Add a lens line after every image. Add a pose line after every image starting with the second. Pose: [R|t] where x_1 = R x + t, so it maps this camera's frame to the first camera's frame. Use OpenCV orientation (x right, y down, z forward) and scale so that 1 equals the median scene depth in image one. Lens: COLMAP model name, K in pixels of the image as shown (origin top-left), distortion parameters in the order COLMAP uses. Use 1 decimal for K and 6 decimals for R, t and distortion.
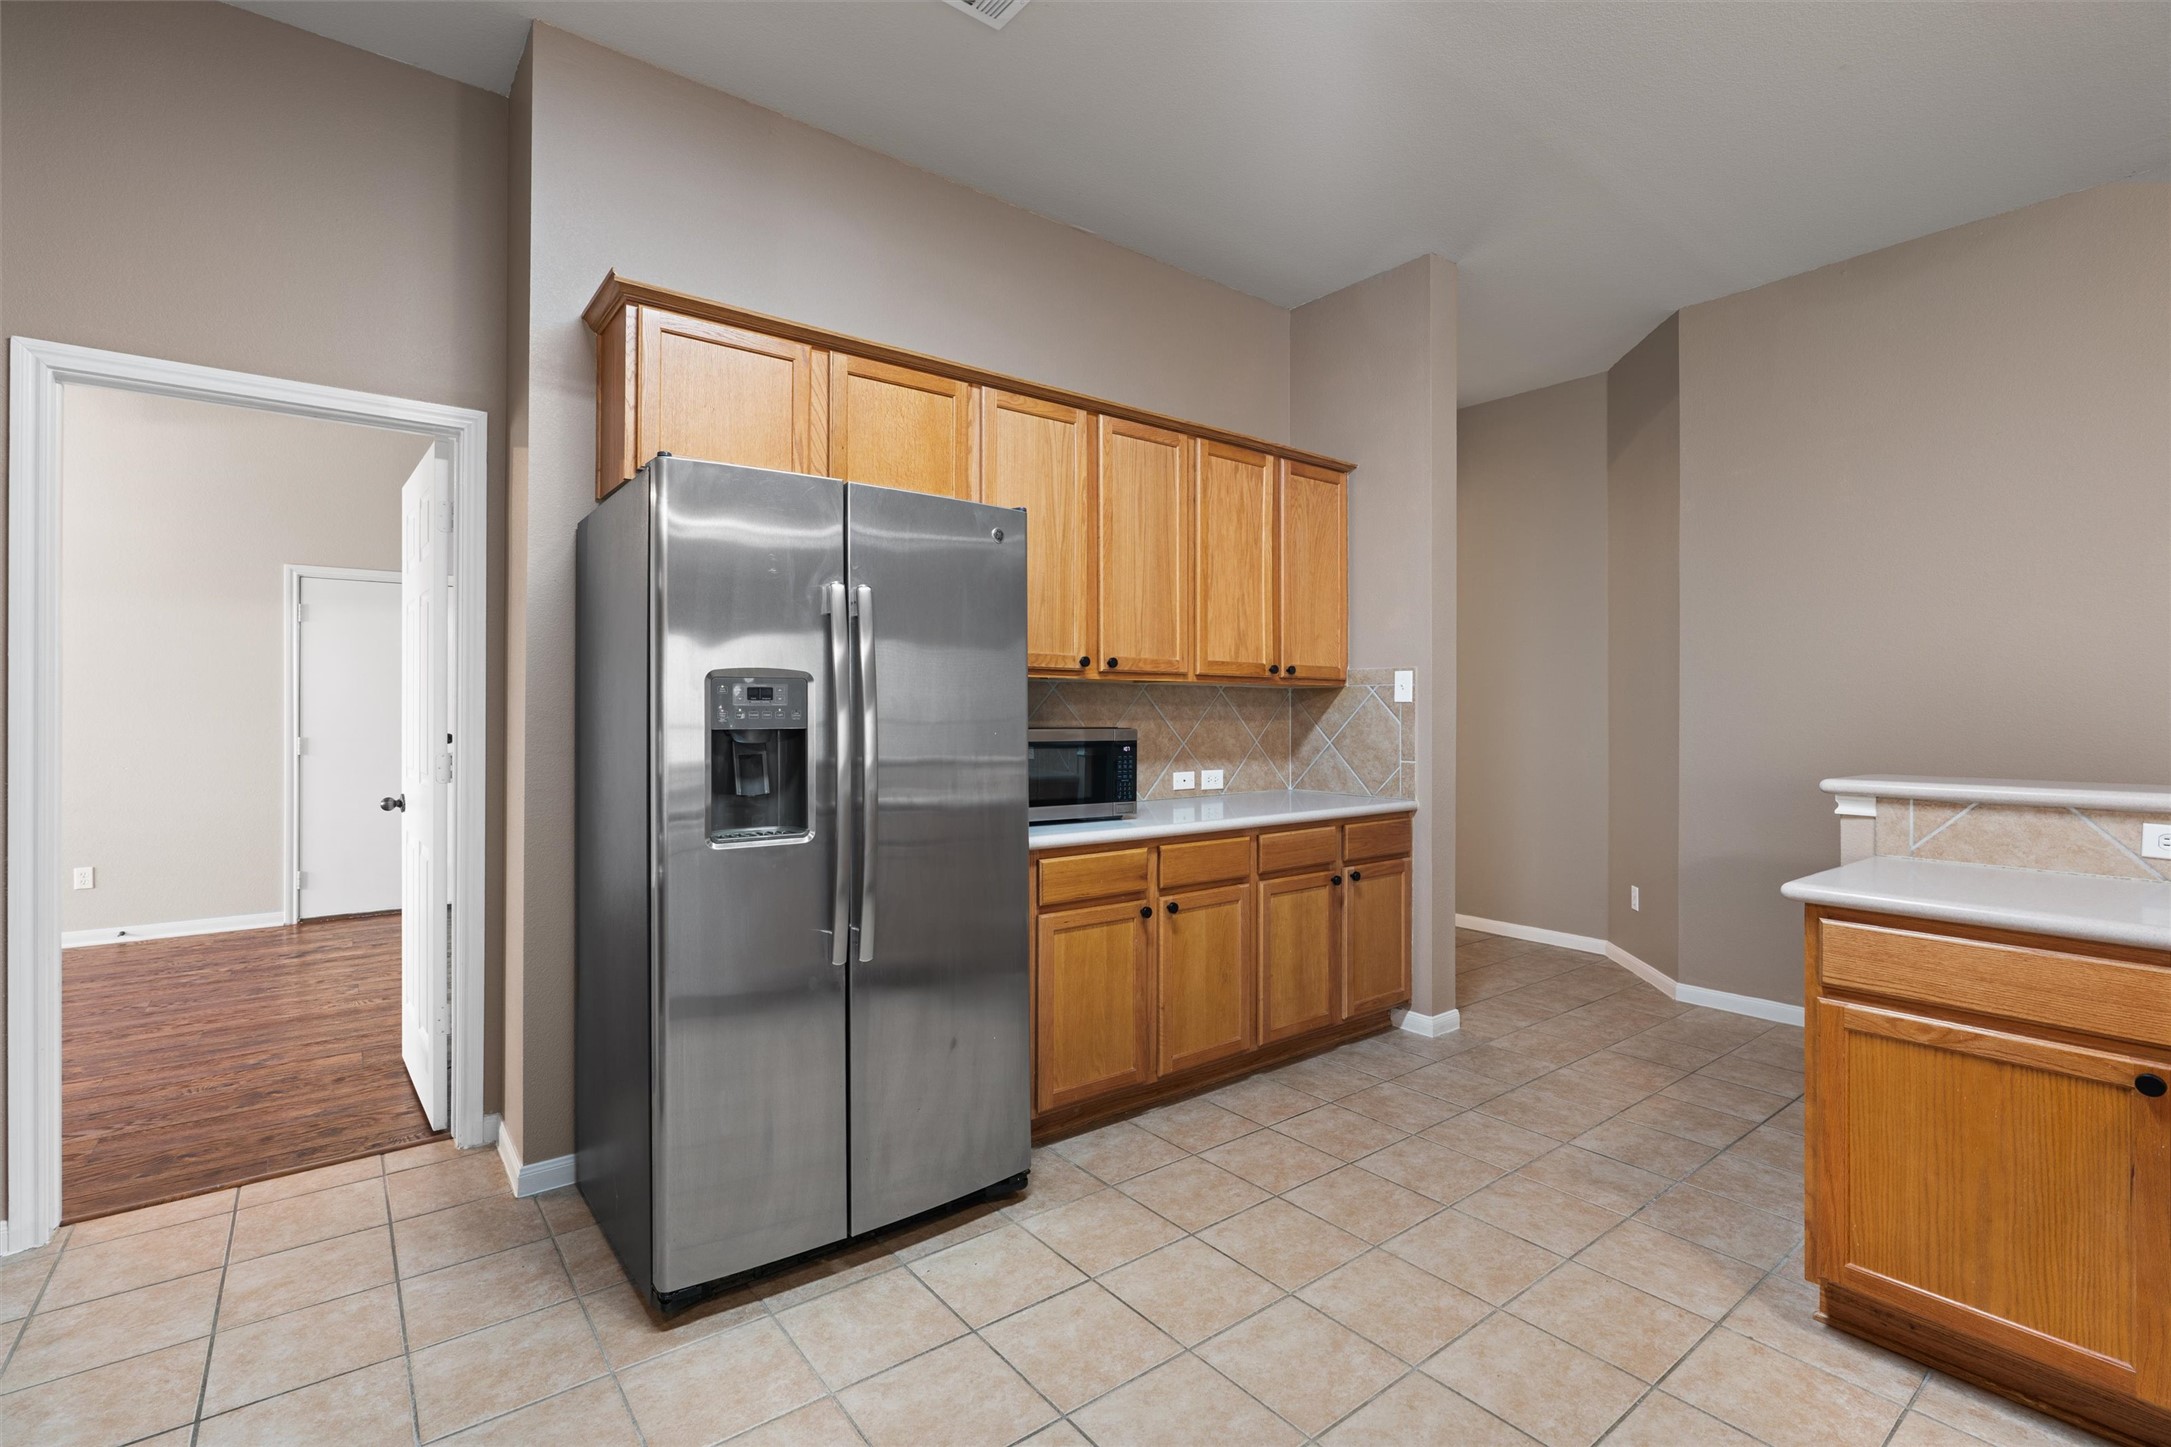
lens RADIAL K [[970.1, 0, 1076.2], [0, 970.1, 708.5], [0, 0, 1]] dist [-0.000801, 0.000066]
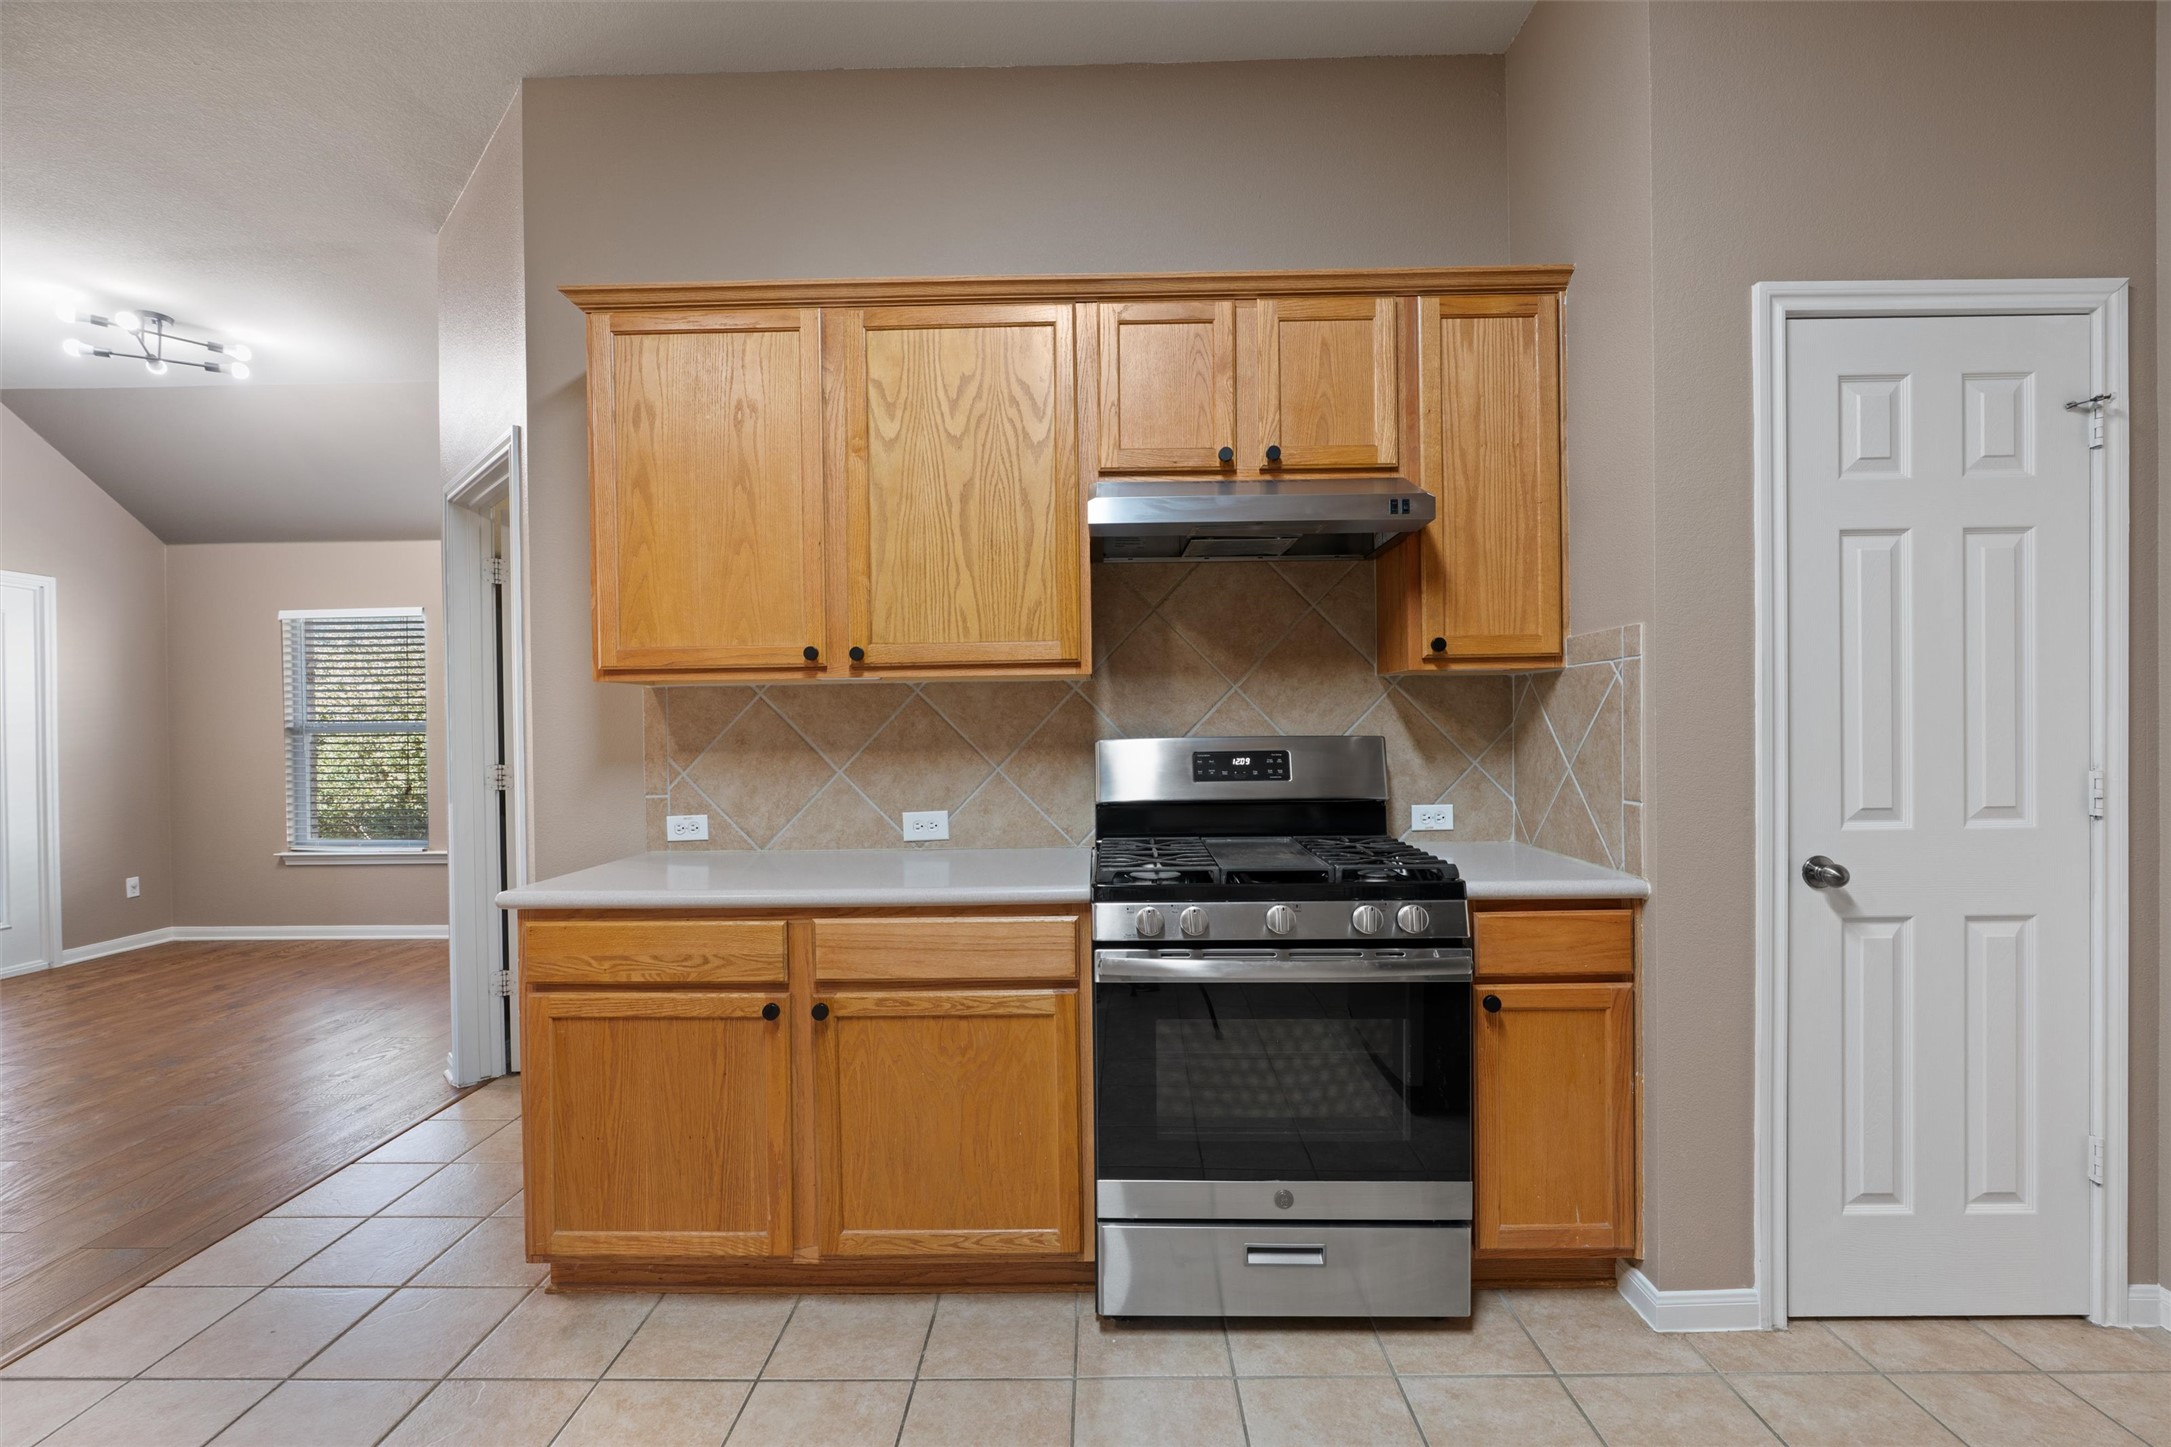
lens RADIAL K [[1041.3, 0, 1086.5], [0, 1041.3, 731.9], [0, 0, 1]] dist [0.006282, 0.000631]
pose [[0.778003, -0.003109, -0.628253, 0.470414], [0.016427, 0.999747, 0.015396, 0.000794], [0.628046, -0.022299, 0.777857, 0.369096]]
